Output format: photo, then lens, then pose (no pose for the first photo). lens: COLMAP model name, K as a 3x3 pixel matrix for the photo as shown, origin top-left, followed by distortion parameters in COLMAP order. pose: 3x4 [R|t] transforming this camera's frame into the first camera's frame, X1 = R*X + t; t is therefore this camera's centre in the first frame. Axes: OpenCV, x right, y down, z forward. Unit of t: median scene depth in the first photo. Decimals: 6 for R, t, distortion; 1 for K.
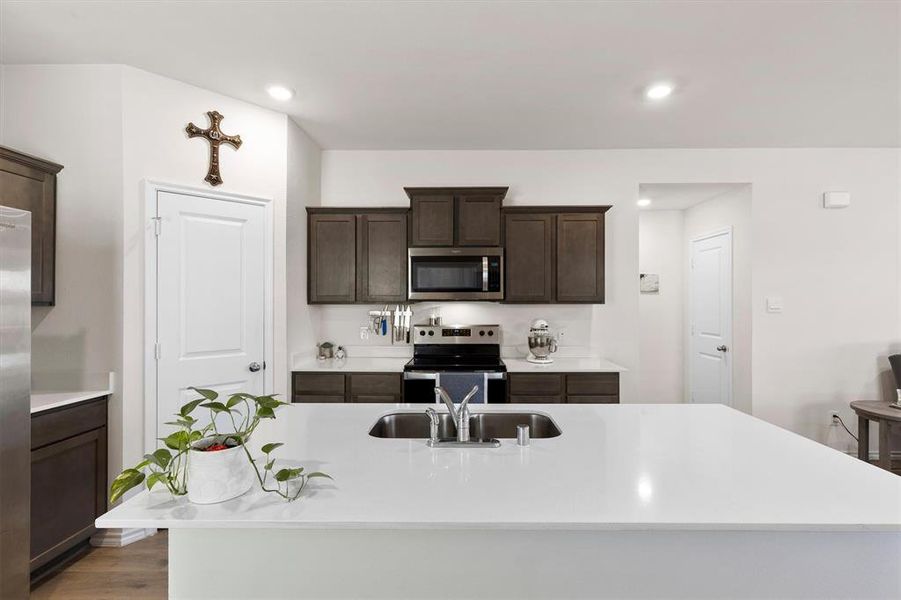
lens RADIAL K [[408.5, 0, 461.2], [0, 408.5, 299.4], [0, 0, 1]] dist [0.007969, -0.002376]
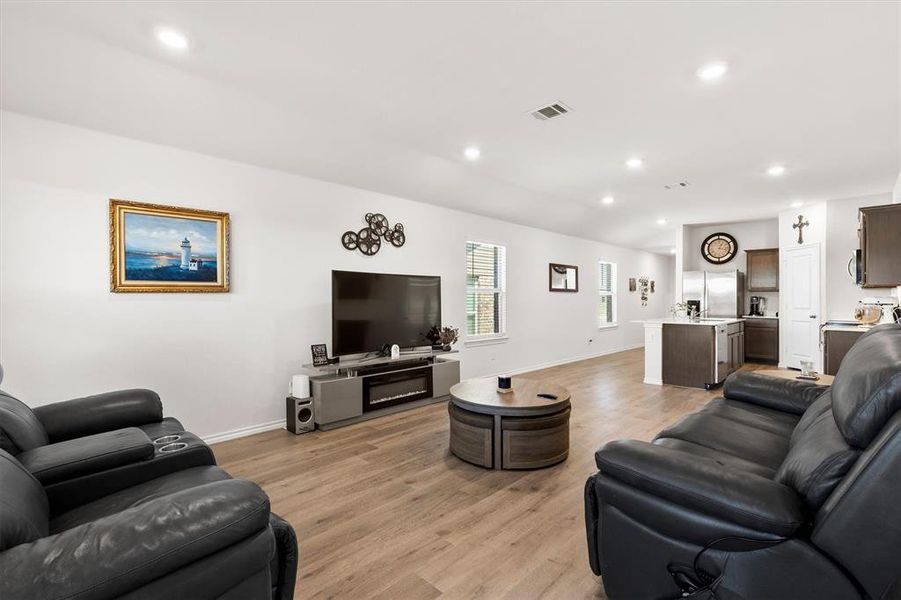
lens RADIAL K [[408.5, 0, 457.3], [0, 408.5, 299.3], [0, 0, 1]] dist [0.007969, -0.002376]
pose [[-0.686800, -0.000931, -0.726846, 2.187503], [0.002022, 0.999993, -0.003191, 0.058468], [0.726844, -0.003661, -0.686793, 0.955449]]
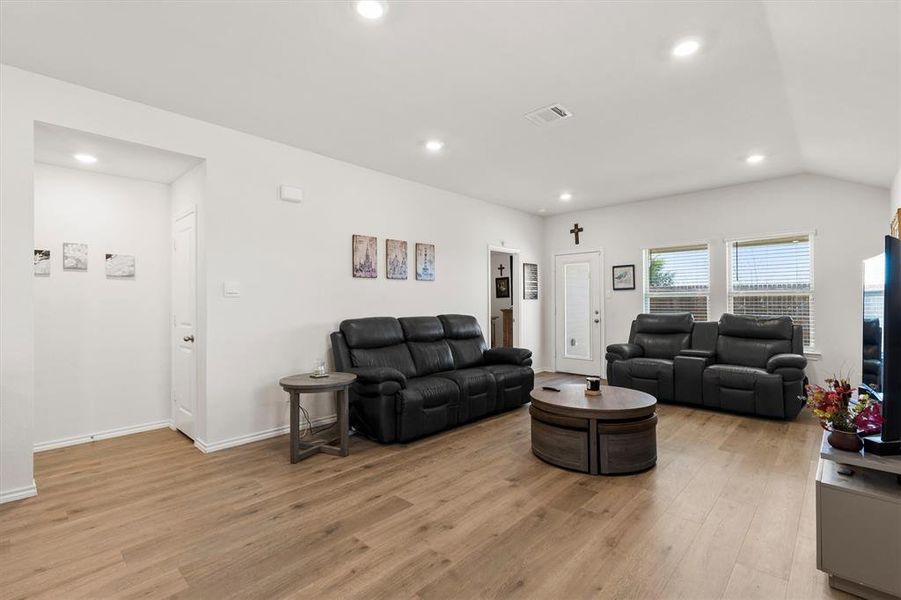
lens RADIAL K [[408.5, 0, 458.9], [0, 408.5, 299.9], [0, 0, 1]] dist [0.007969, -0.002376]
pose [[0.667543, -0.000952, 0.744571, 0.432346], [0.003892, 0.999990, -0.002211, 0.046406], [-0.744561, 0.004374, 0.667540, -0.057848]]
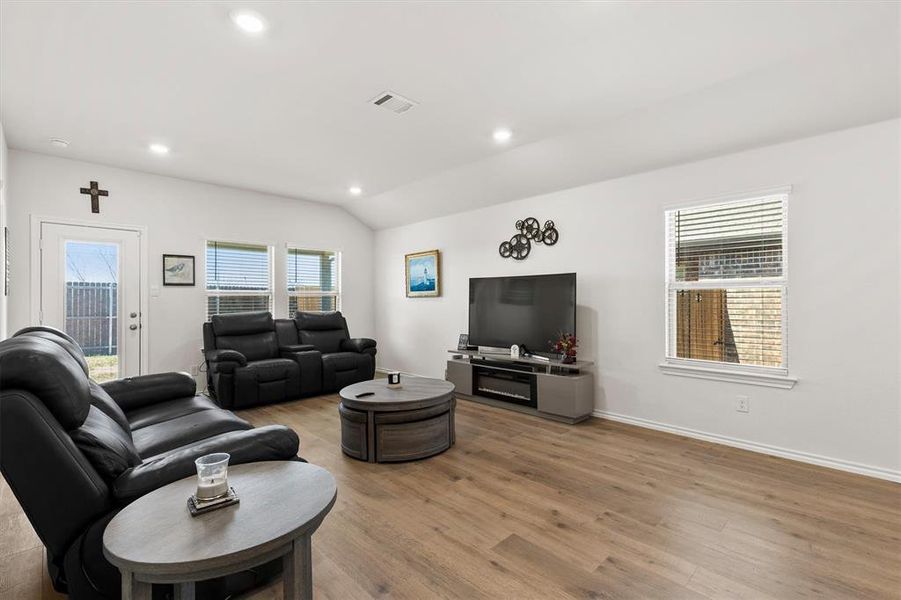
lens RADIAL K [[408.5, 0, 460.3], [0, 408.5, 298.3], [0, 0, 1]] dist [0.007969, -0.002376]
pose [[-0.719251, 0.003694, 0.694741, 0.545300], [-0.000352, 0.999984, -0.005681, 0.053639], [-0.694751, -0.004330, -0.719238, 1.005701]]
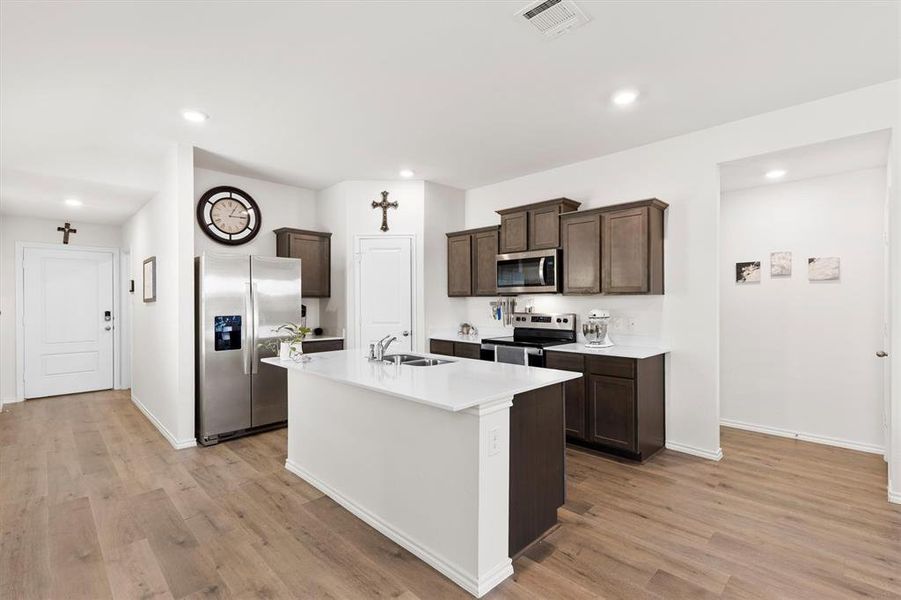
lens RADIAL K [[408.5, 0, 460.3], [0, 408.5, 303.9], [0, 0, 1]] dist [0.007969, -0.002376]
pose [[0.722792, 0.003741, -0.691055, 0.716236], [0.006767, 0.999899, 0.012491, 0.018260], [0.691032, -0.013704, 0.722694, -0.071099]]
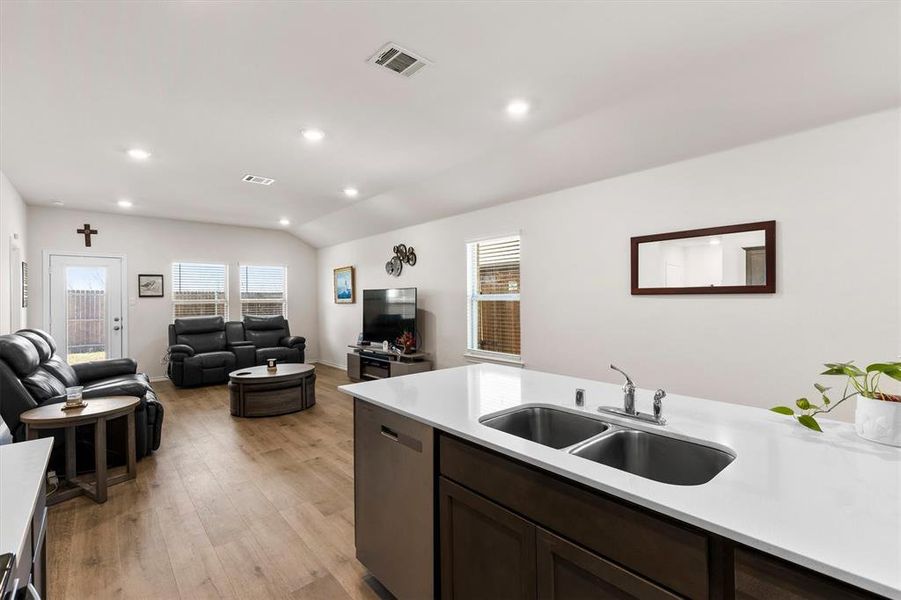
lens RADIAL K [[408.5, 0, 459.4], [0, 408.5, 297.5], [0, 0, 1]] dist [0.007969, -0.002376]
pose [[-0.672207, 0.007575, 0.740325, -0.203211], [0.006244, 0.999970, -0.004563, 0.018903], [-0.740337, 0.001555, -0.672234, 0.874446]]
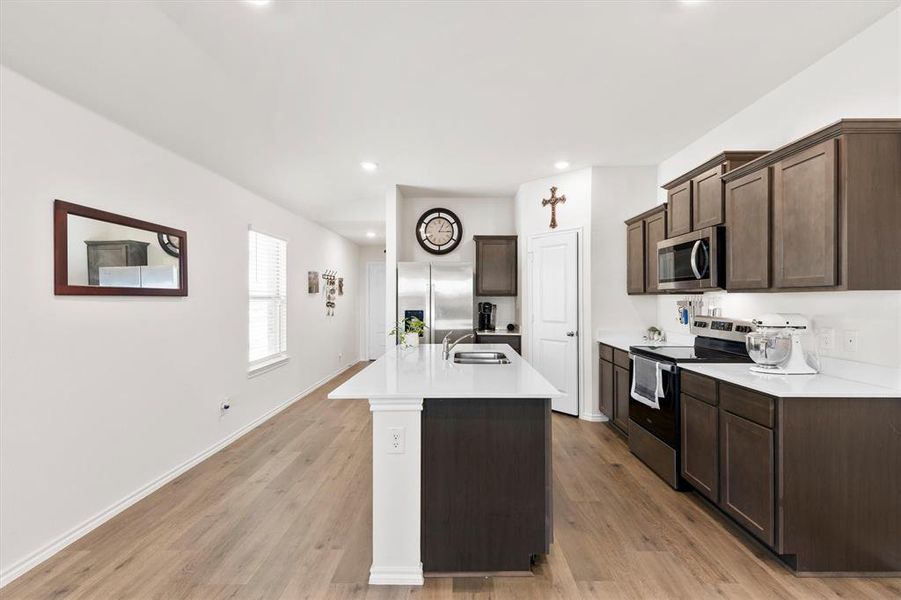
lens RADIAL K [[408.5, 0, 459.7], [0, 408.5, 299.8], [0, 0, 1]] dist [0.007969, -0.002376]
pose [[0.014799, 0.003664, -0.999884, 0.931572], [0.006602, 0.999971, 0.003762, 0.018416], [0.999869, -0.006657, 0.014775, 0.447398]]
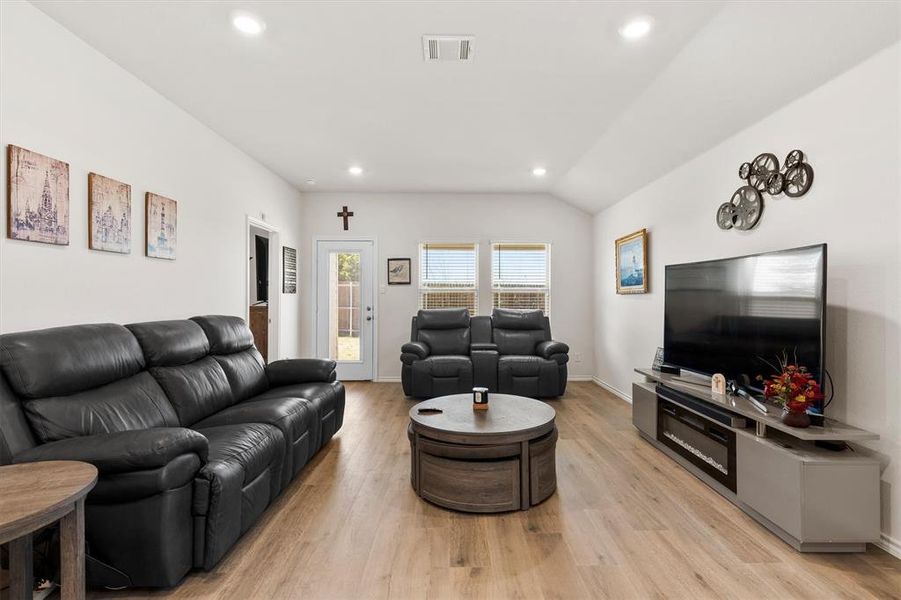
lens RADIAL K [[408.5, 0, 457.9], [0, 408.5, 296.1], [0, 0, 1]] dist [0.007969, -0.002376]
pose [[-0.034469, 0.000801, 0.999405, 0.566455], [-0.004539, 0.999989, -0.000958, 0.049823], [-0.999395, -0.004569, -0.034465, 0.443288]]
